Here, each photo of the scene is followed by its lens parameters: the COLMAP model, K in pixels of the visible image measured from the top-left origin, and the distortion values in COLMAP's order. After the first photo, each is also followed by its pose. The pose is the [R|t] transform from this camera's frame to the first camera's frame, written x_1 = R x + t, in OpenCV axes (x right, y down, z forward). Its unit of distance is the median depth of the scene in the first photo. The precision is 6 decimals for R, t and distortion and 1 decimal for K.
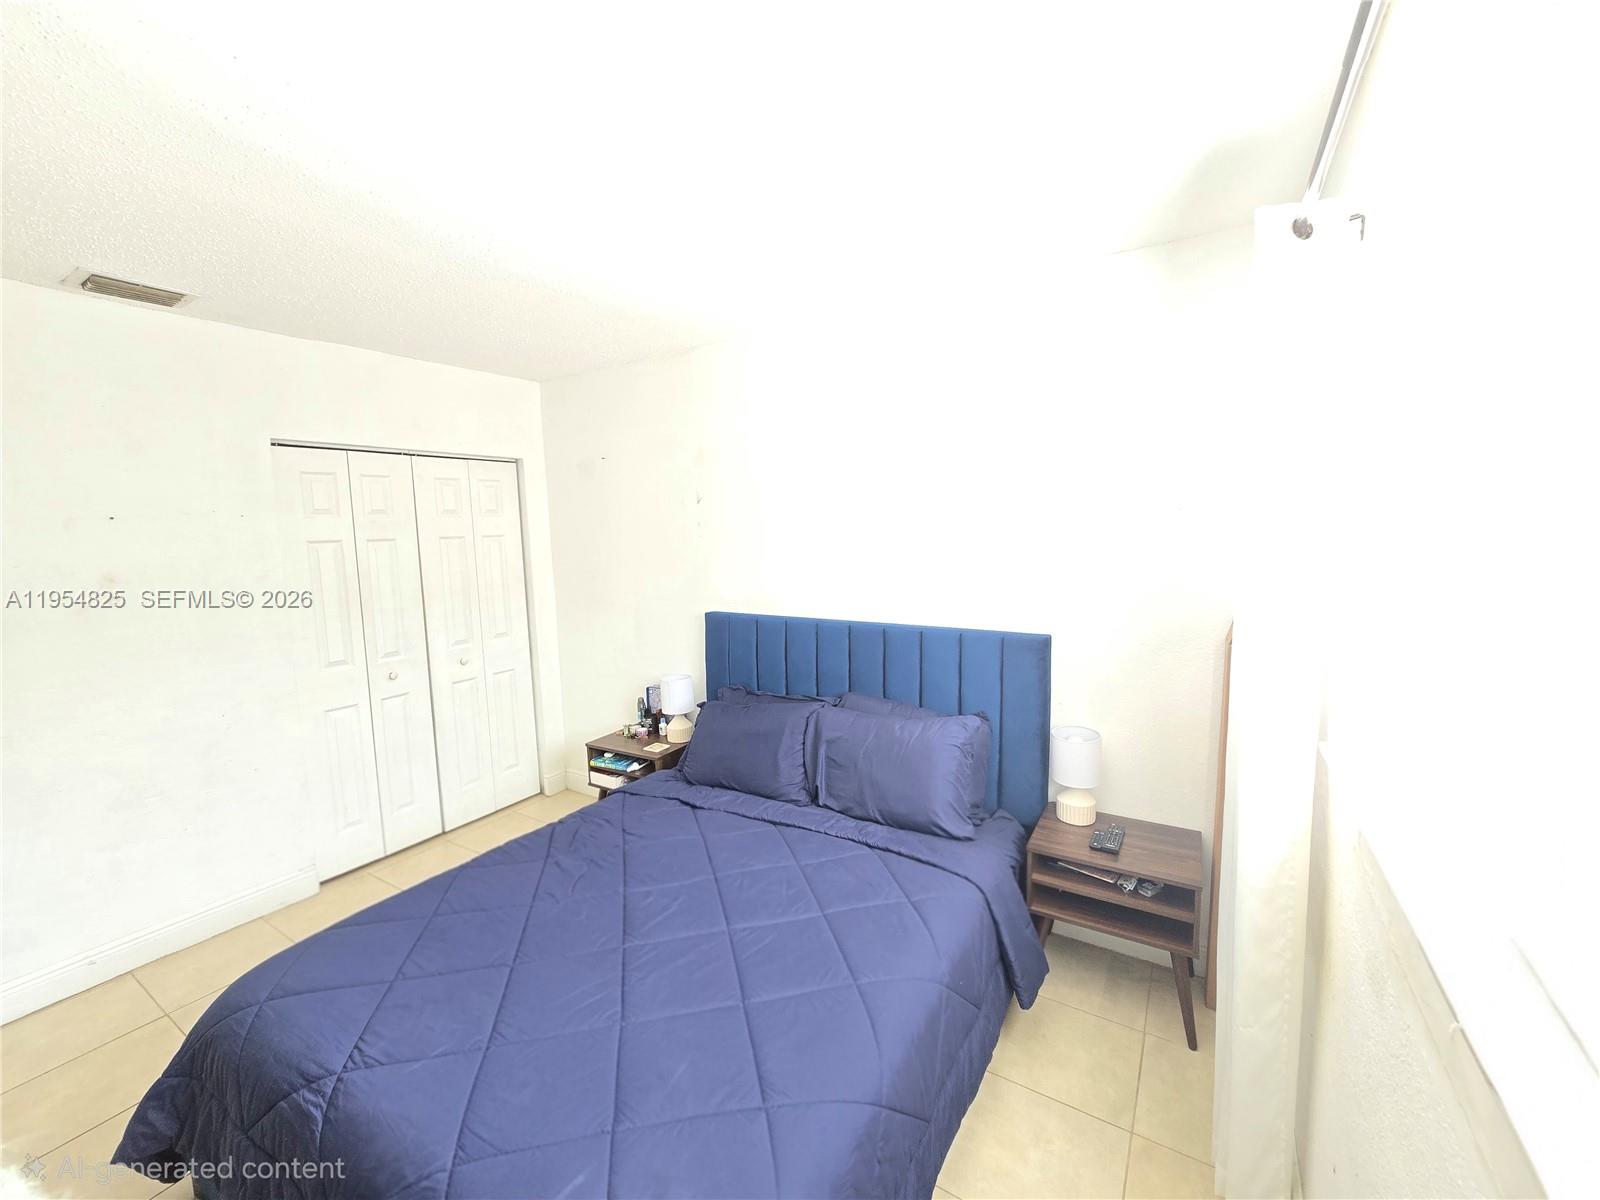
lens RADIAL K [[662.3, 0, 788.3], [0, 662.3, 599.7], [0, 0, 1]] dist [-0.004051, 0.001655]
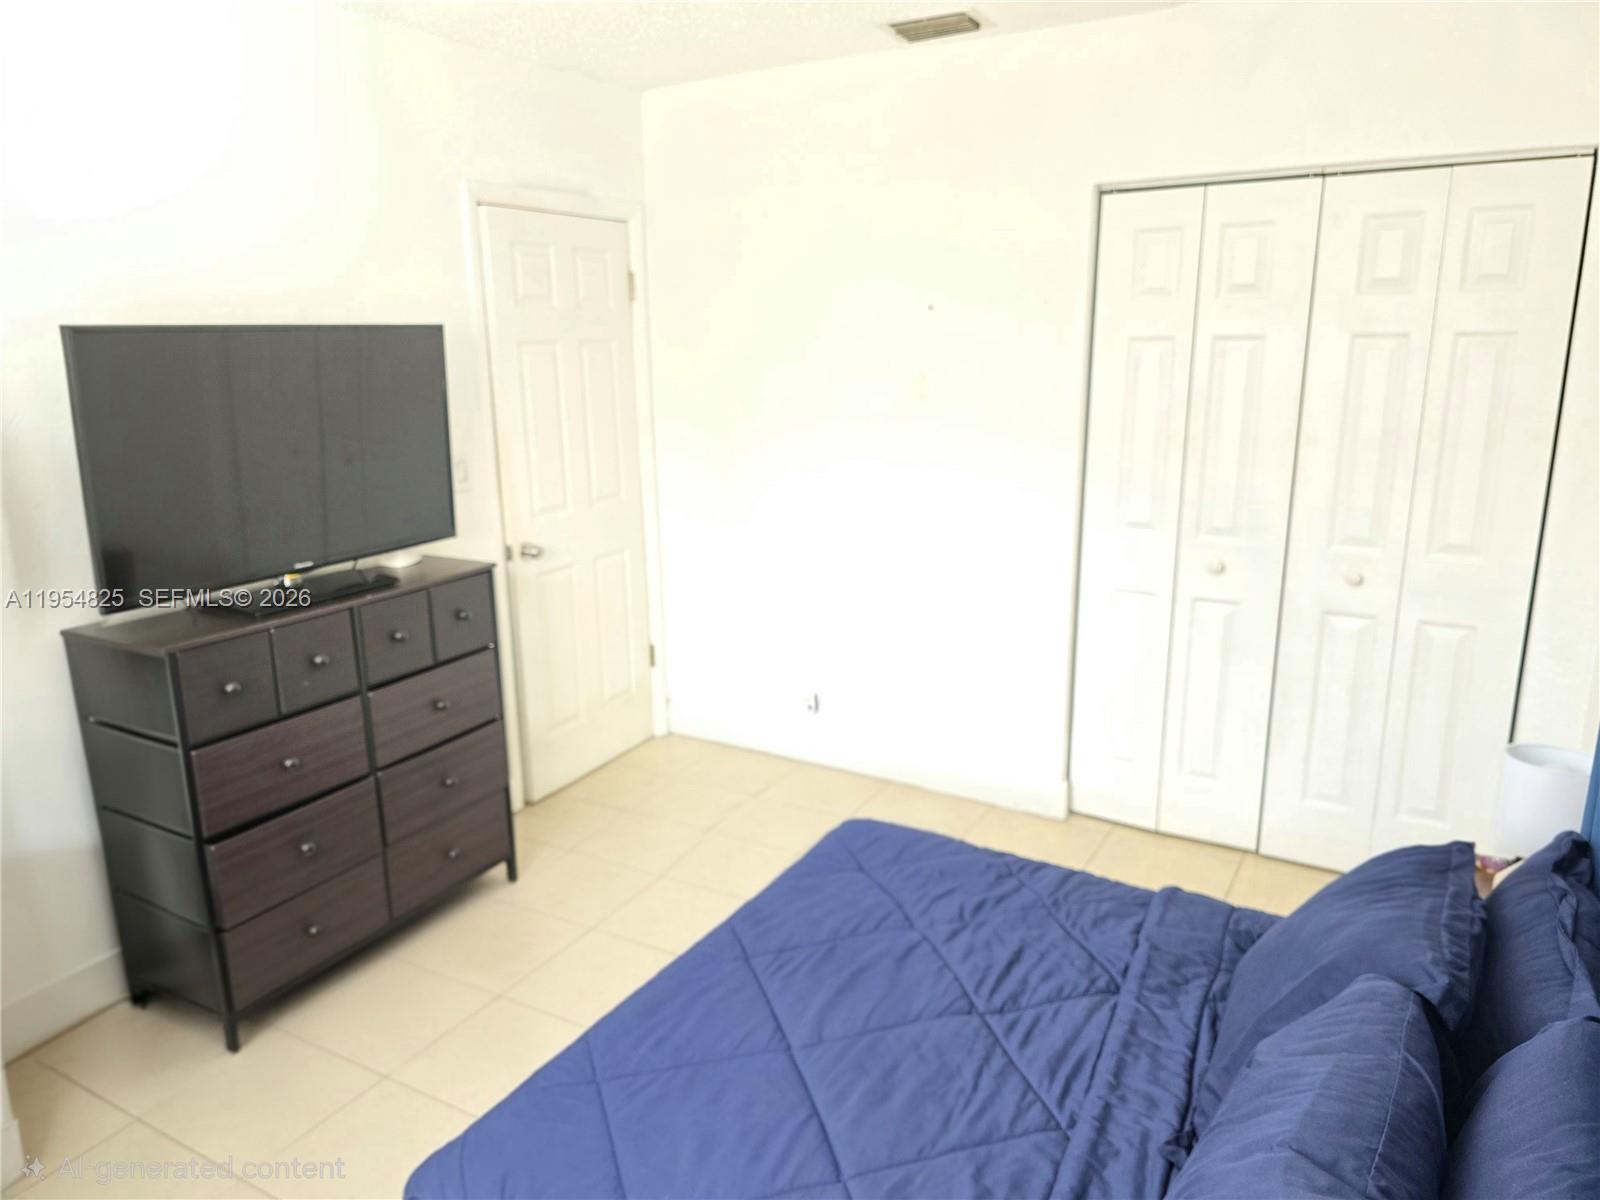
lens RADIAL K [[1071.3, 0, 796.4], [0, 1071.3, 603.0], [0, 0, 1]] dist [0.003906, 0.000404]
pose [[0.037859, 0.259287, -0.965058, 0.323561], [-0.102505, 0.961664, 0.254353, -0.059665], [0.994012, 0.089294, 0.062986, 0.517143]]
